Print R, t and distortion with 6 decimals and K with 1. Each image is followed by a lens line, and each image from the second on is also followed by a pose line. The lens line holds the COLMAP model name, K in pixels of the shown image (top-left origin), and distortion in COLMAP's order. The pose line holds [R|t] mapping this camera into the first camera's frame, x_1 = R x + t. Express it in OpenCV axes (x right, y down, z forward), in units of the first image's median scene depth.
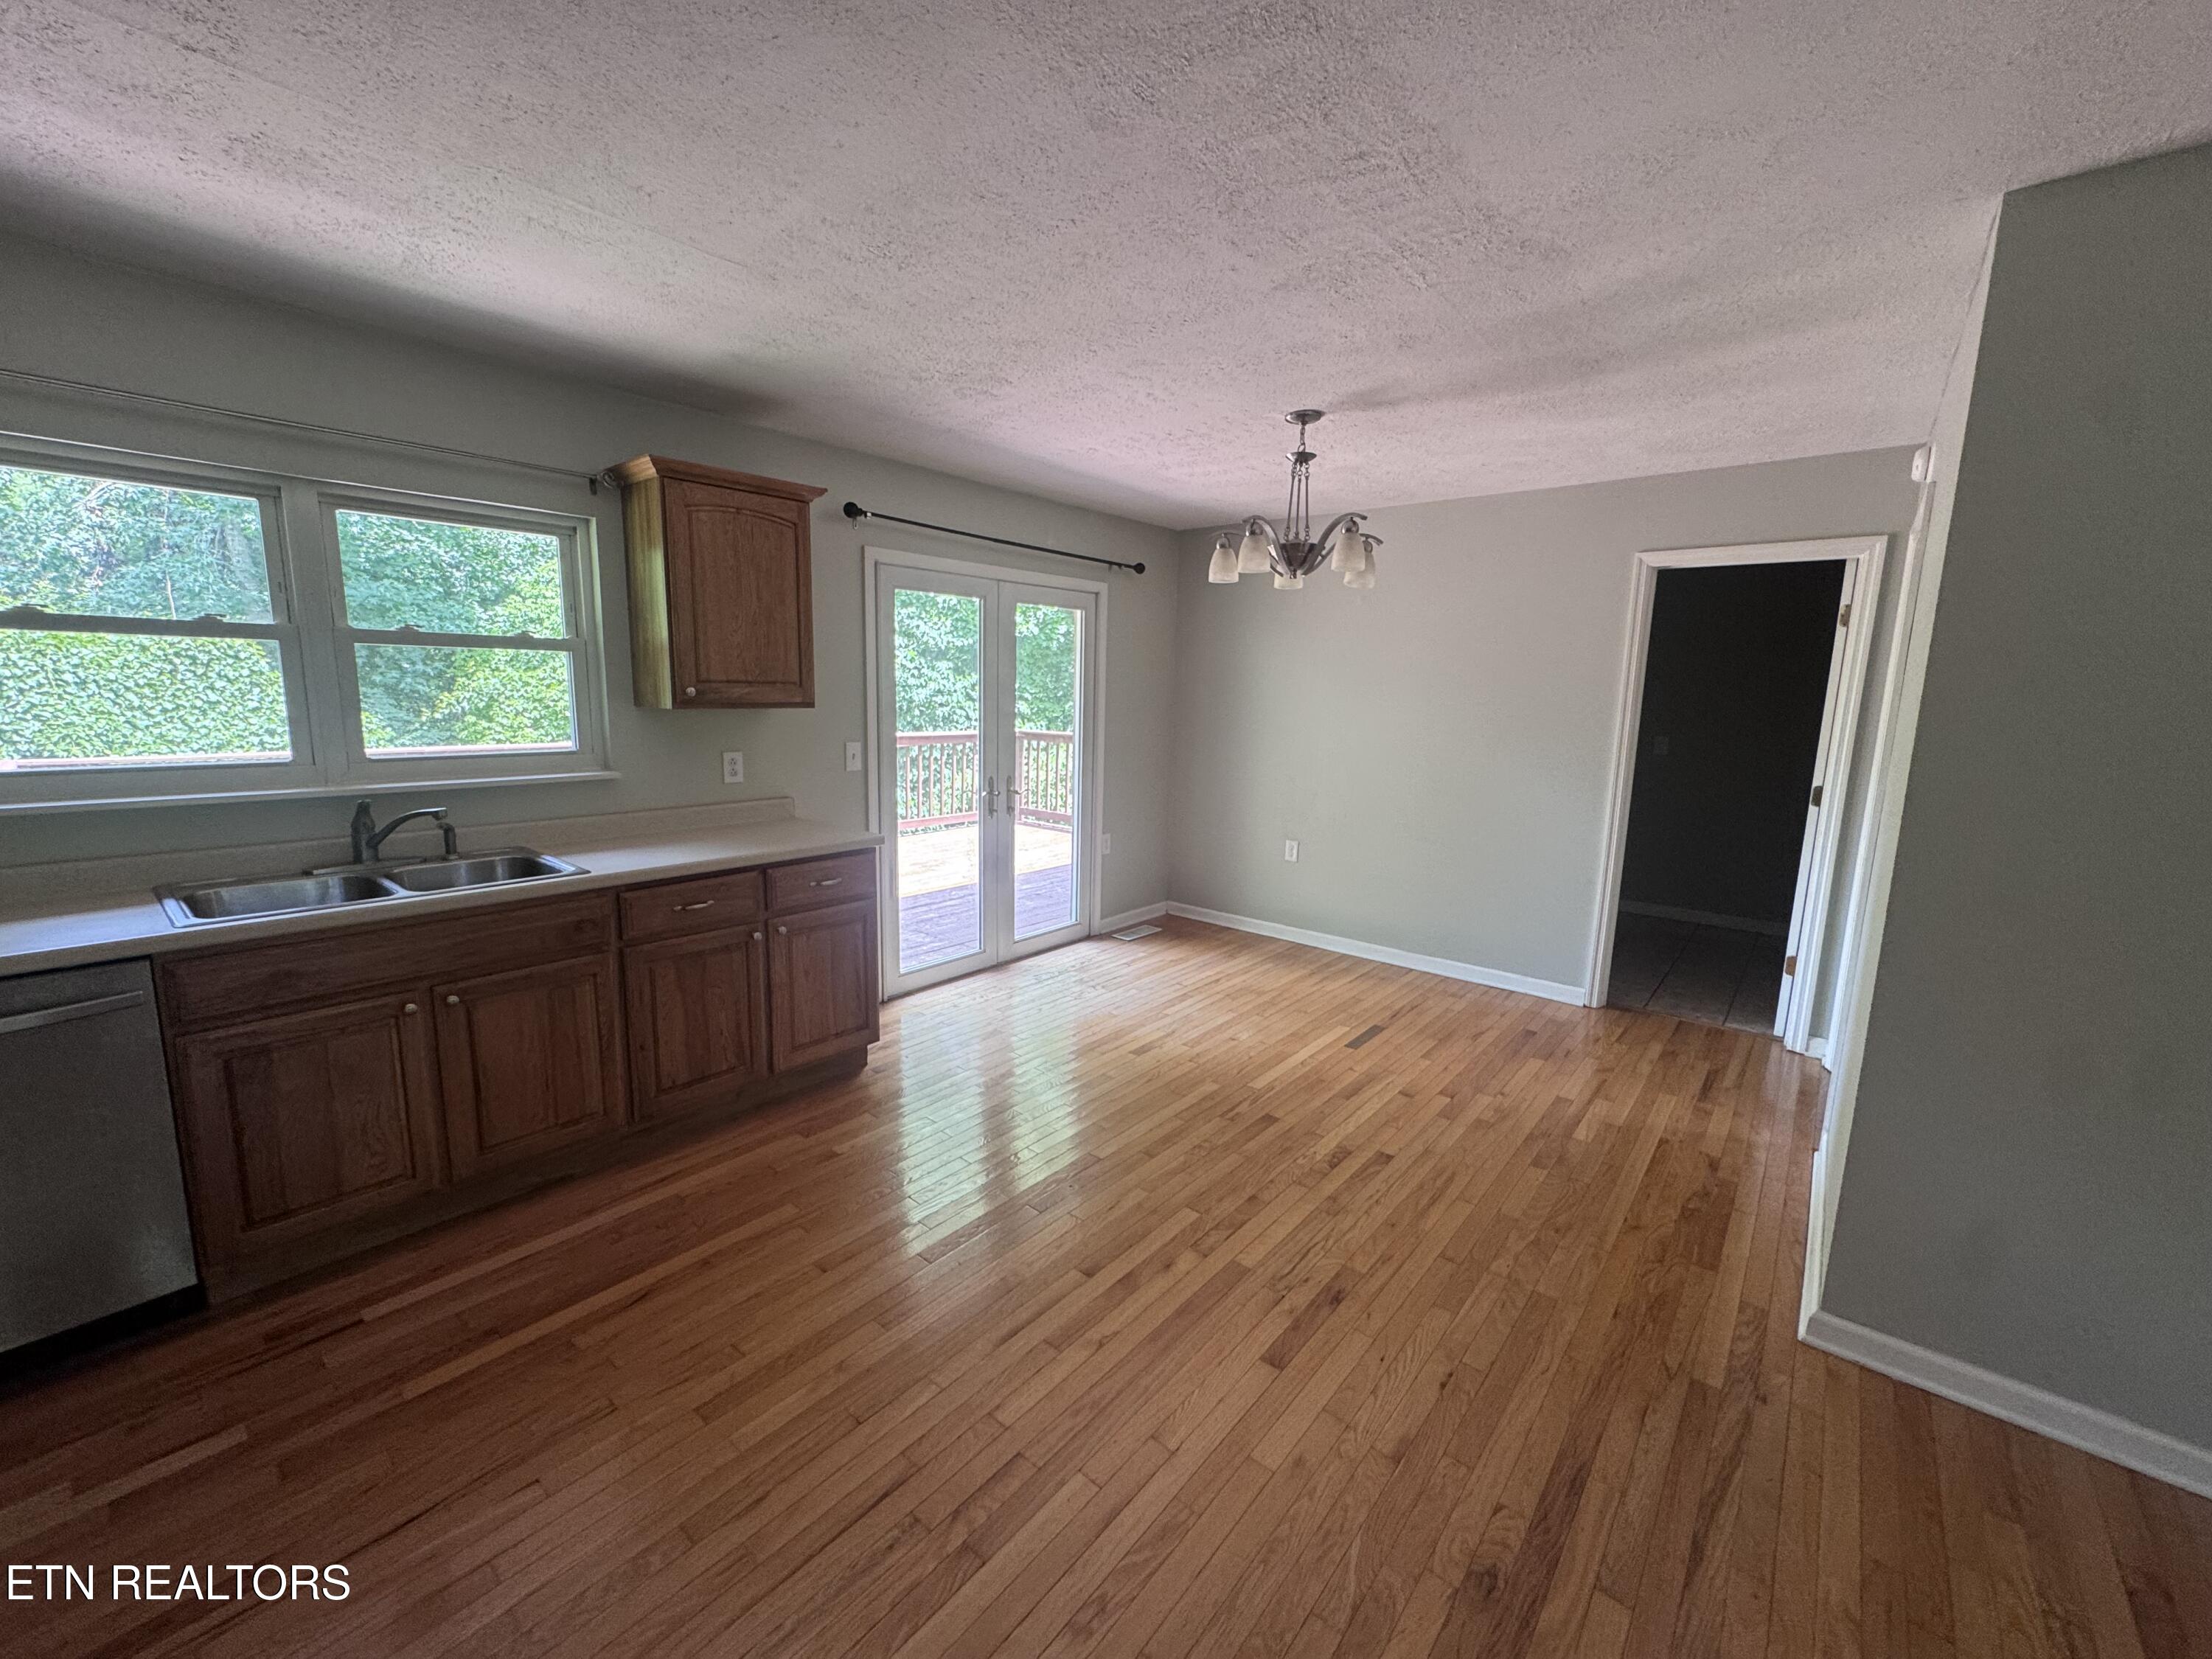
lens RADIAL K [[886.6, 0, 1103.9], [0, 886.6, 823.5], [0, 0, 1]] dist [-0.005696, 0.000640]
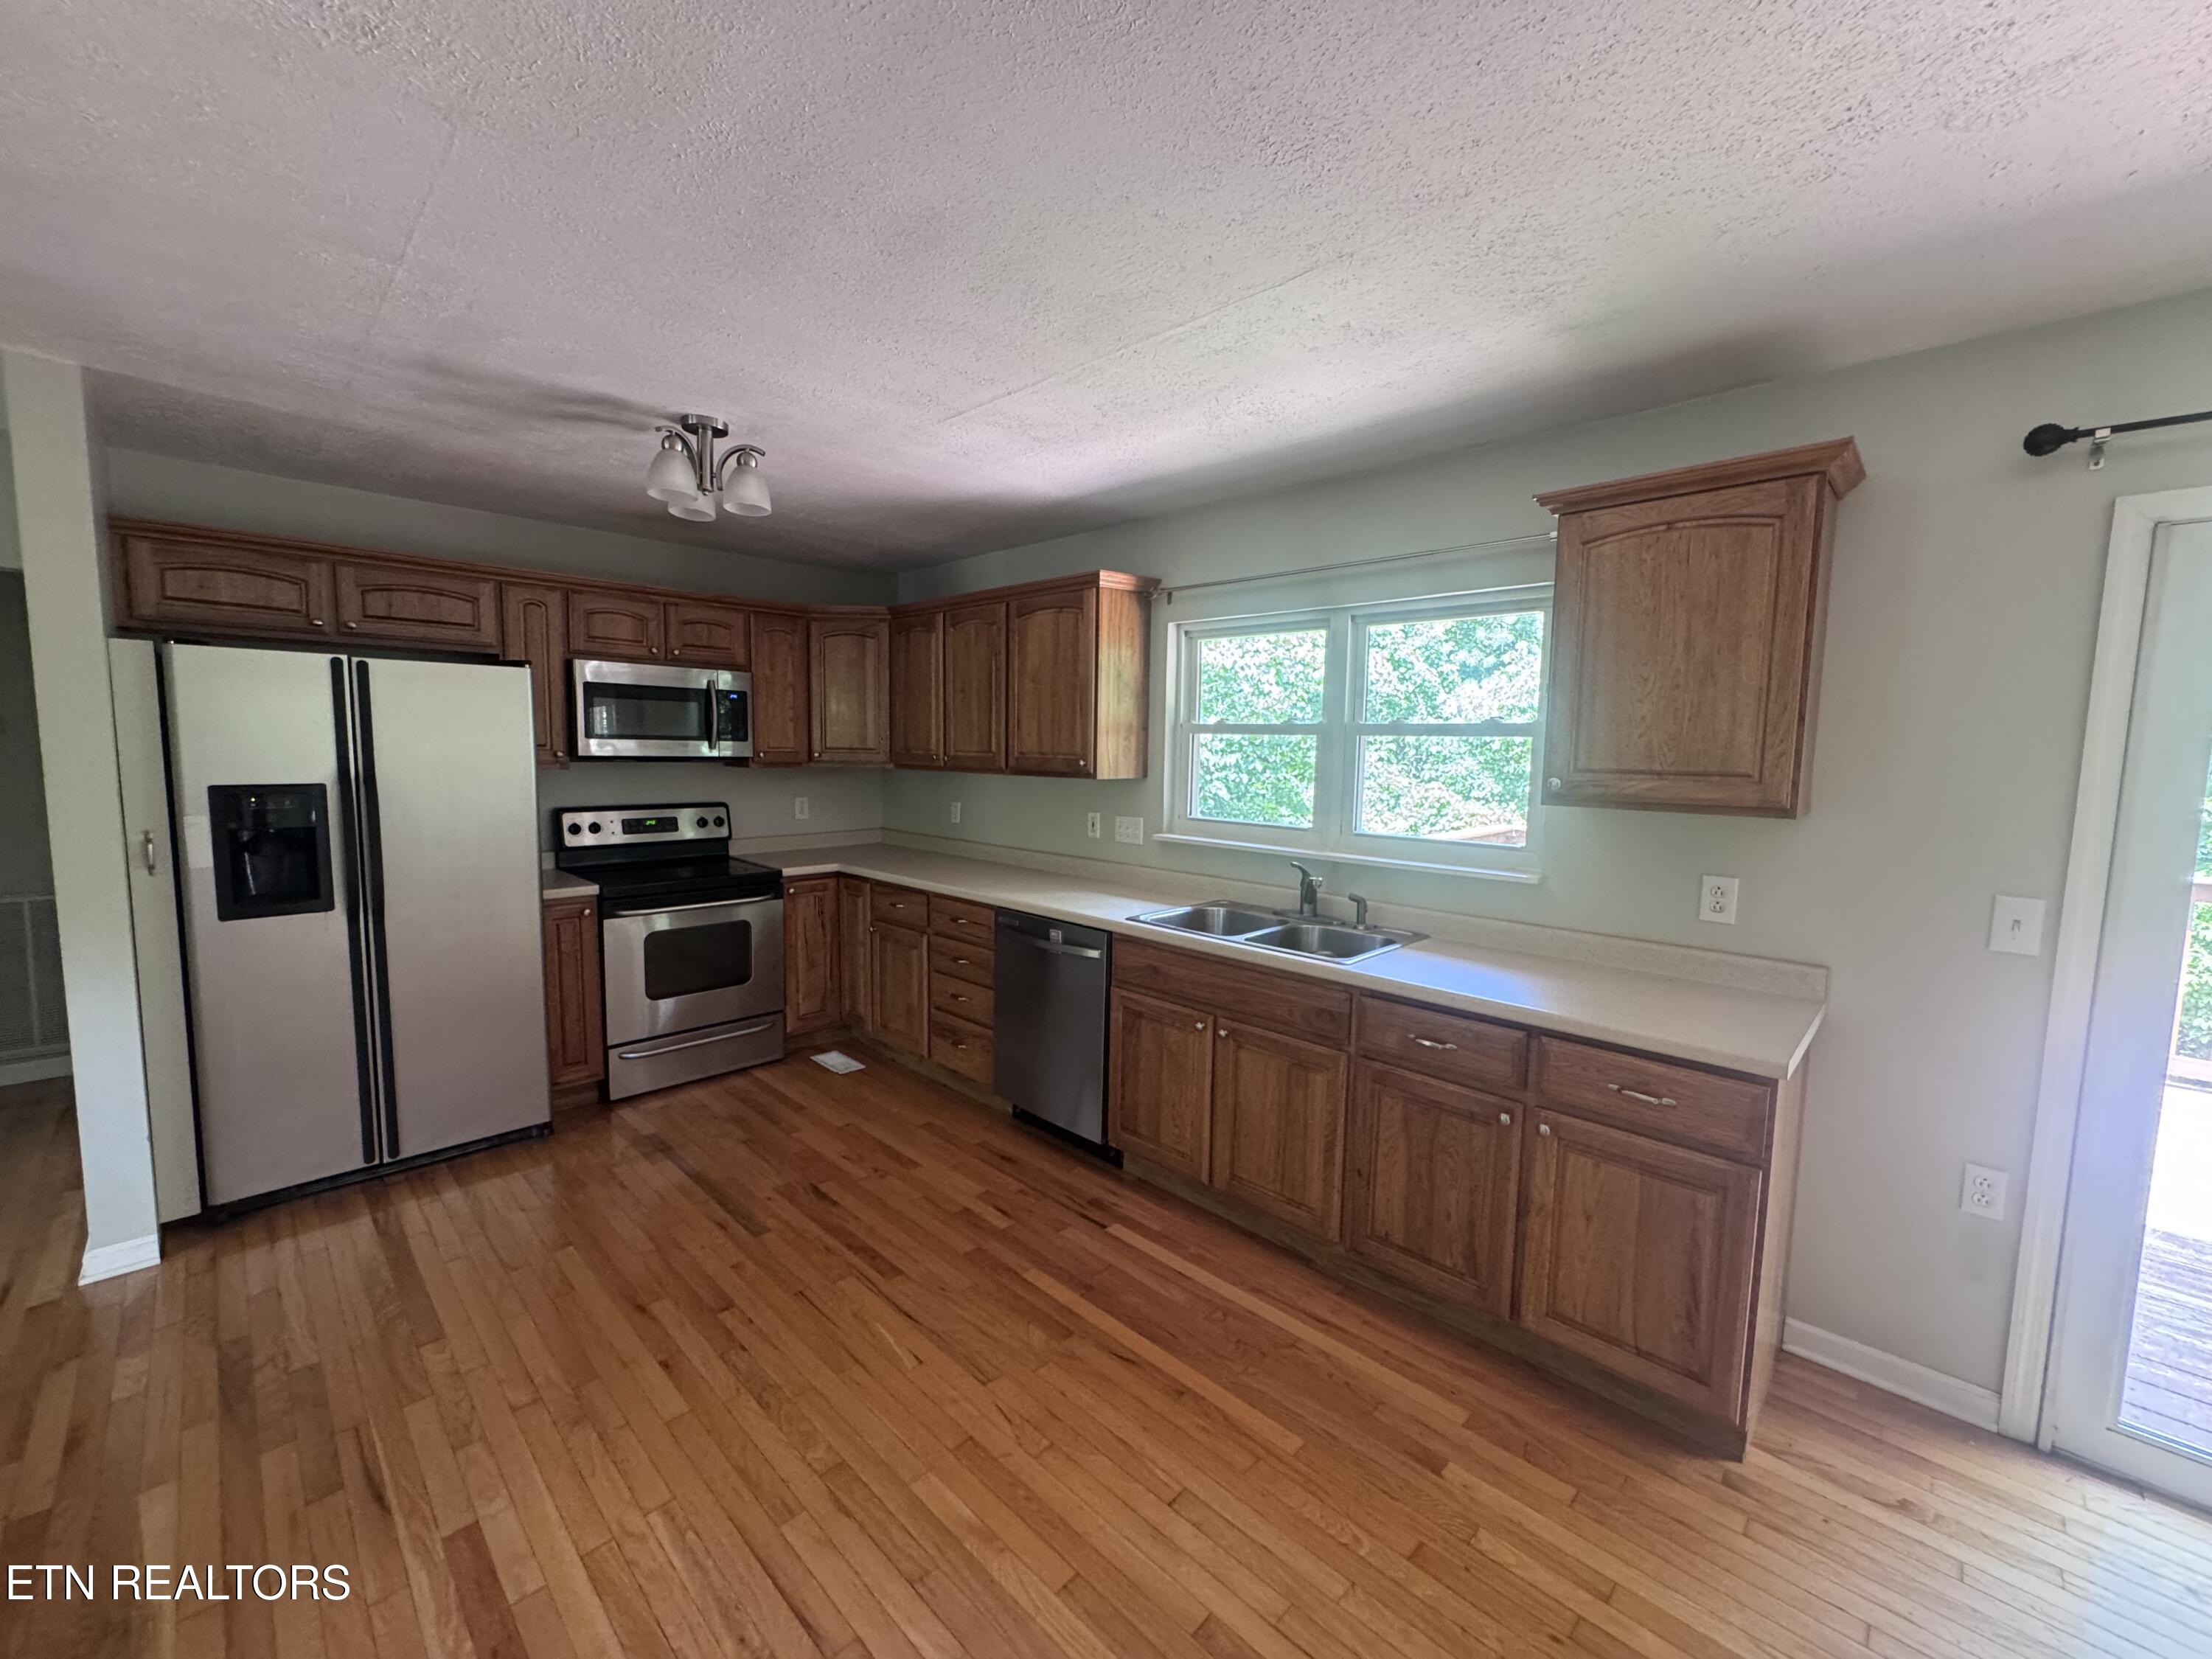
lens RADIAL K [[886.6, 0, 1112.8], [0, 886.6, 825.8], [0, 0, 1]] dist [-0.005696, 0.000640]
pose [[-0.076986, 0.067244, -0.994762, 0.320484], [-0.172134, 0.981845, 0.079692, -0.105383], [0.982061, 0.177367, -0.064013, 0.660868]]
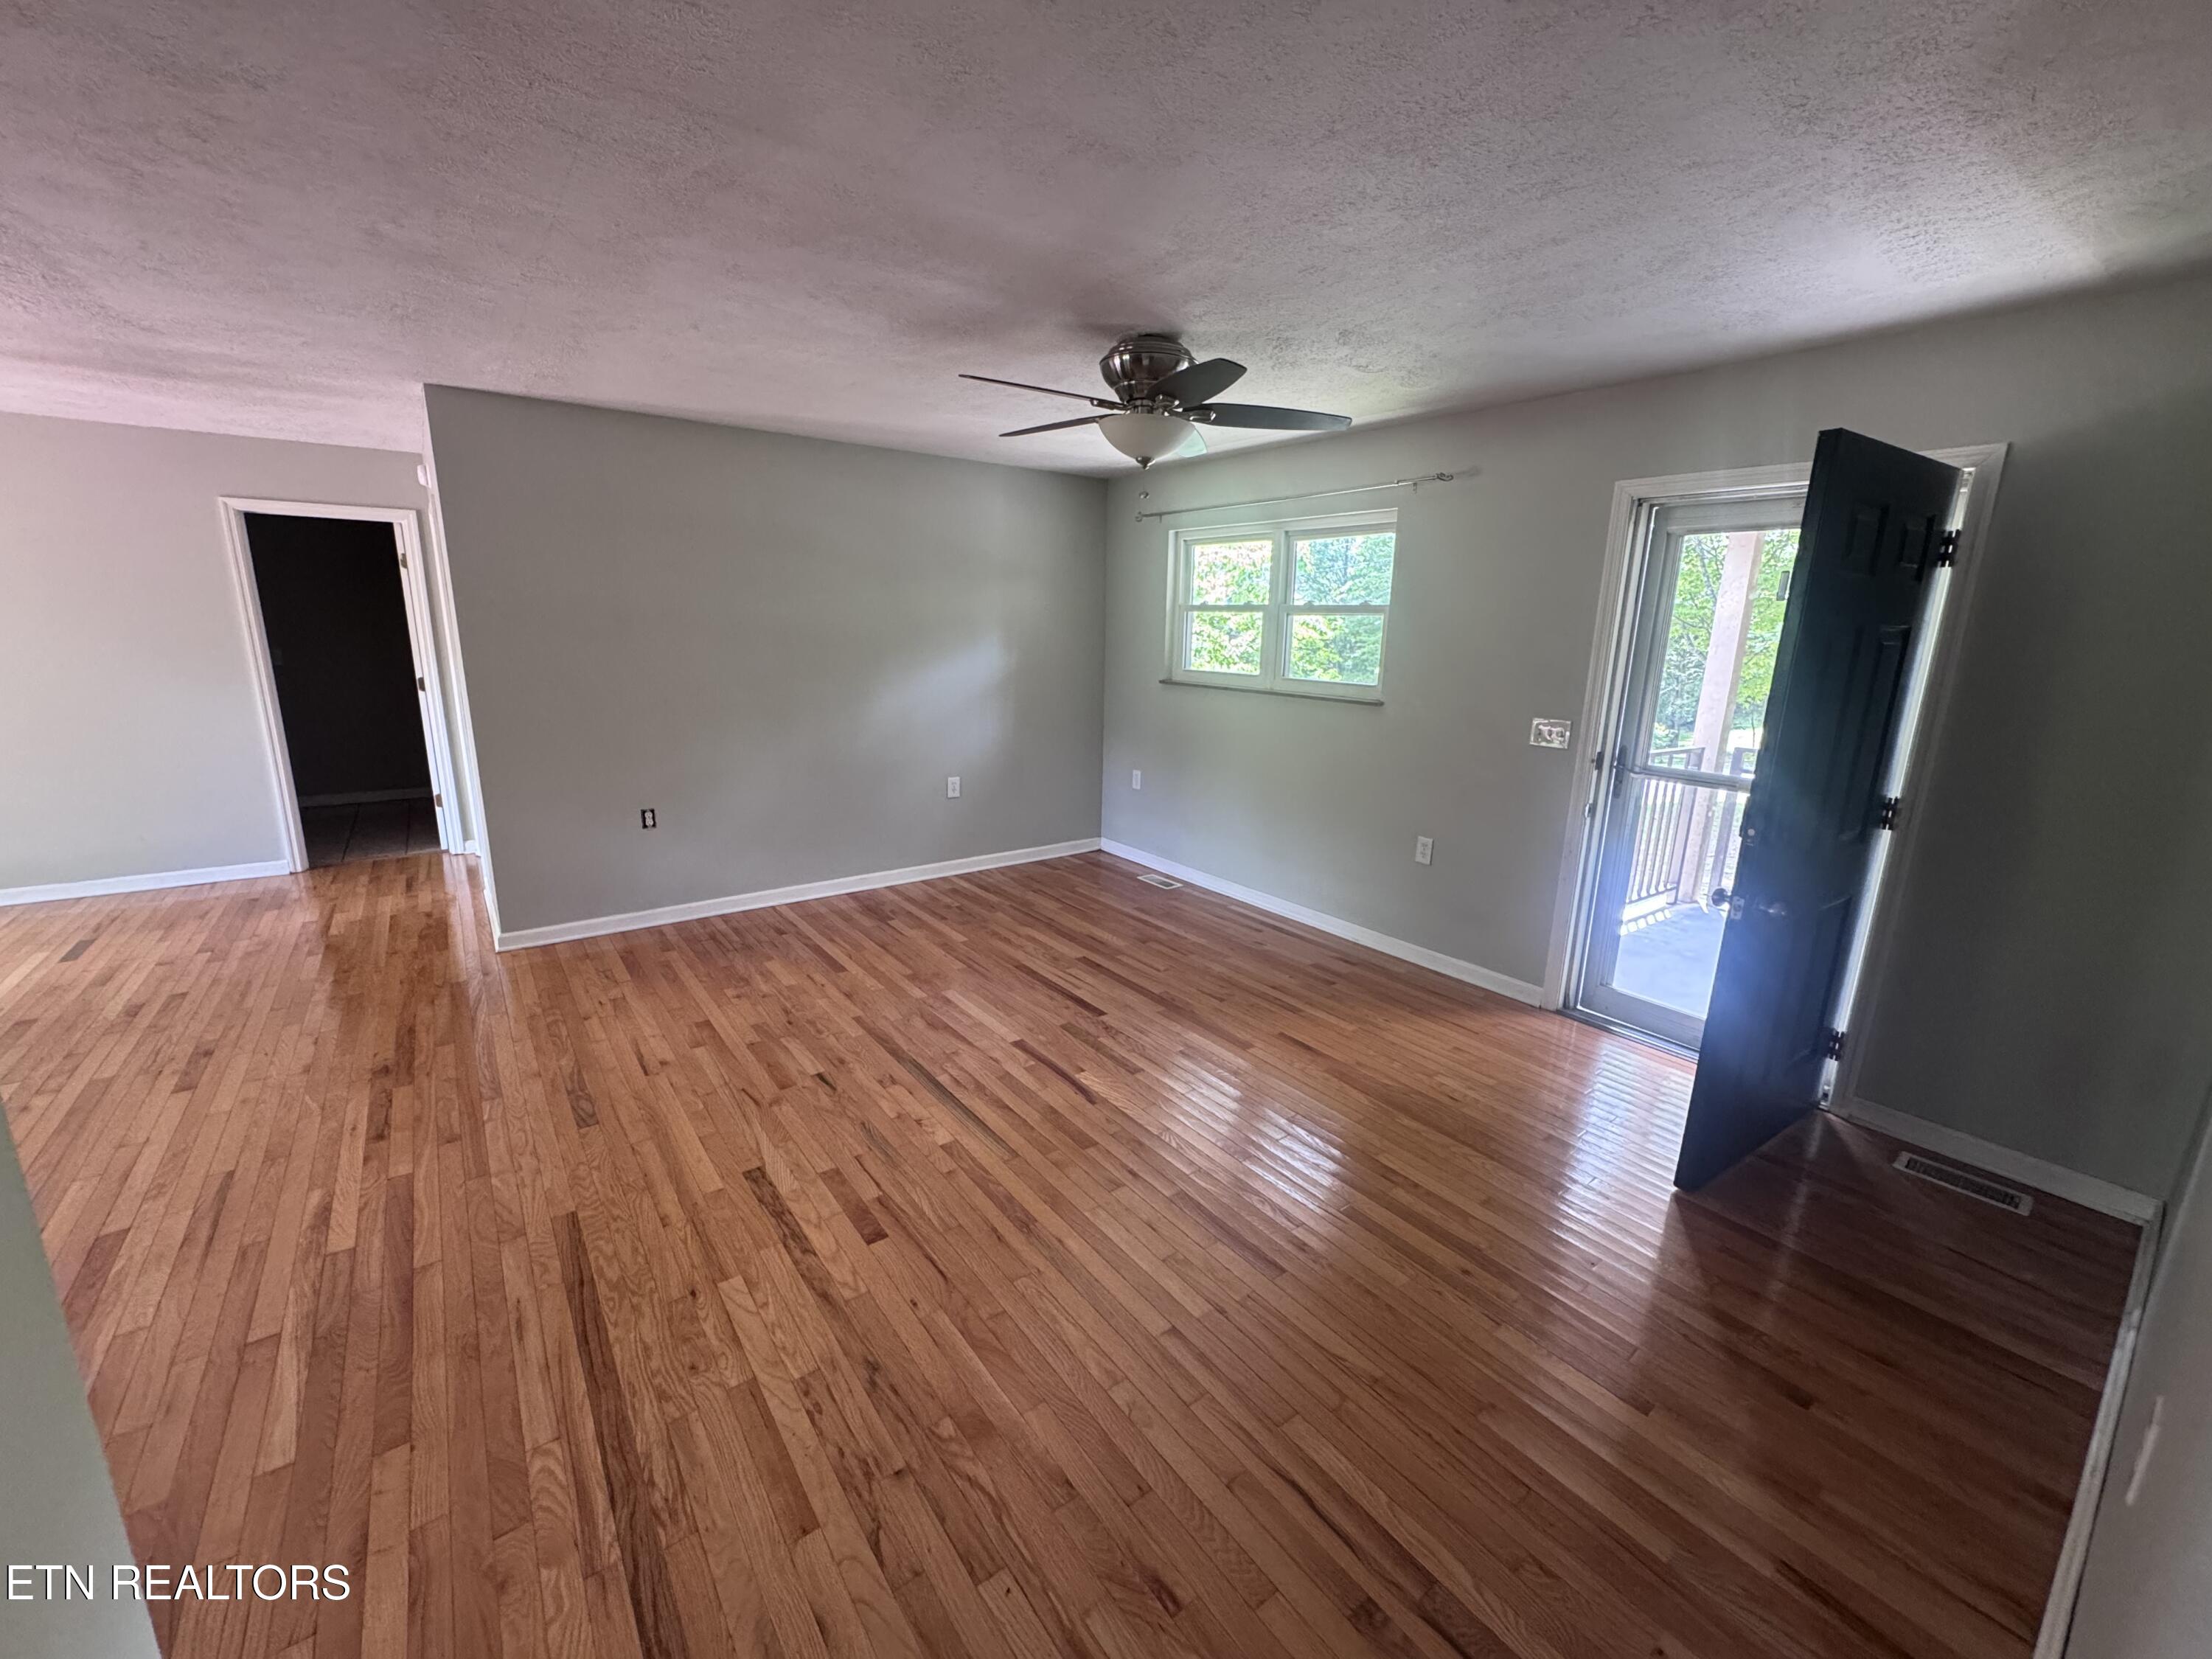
lens RADIAL K [[886.6, 0, 1116.9], [0, 886.6, 836.6], [0, 0, 1]] dist [-0.005696, 0.000640]
pose [[0.221479, -0.242573, 0.944513, -0.484626], [0.131235, 0.967171, 0.217618, 0.055327], [-0.966294, 0.075755, 0.246042, -0.578676]]
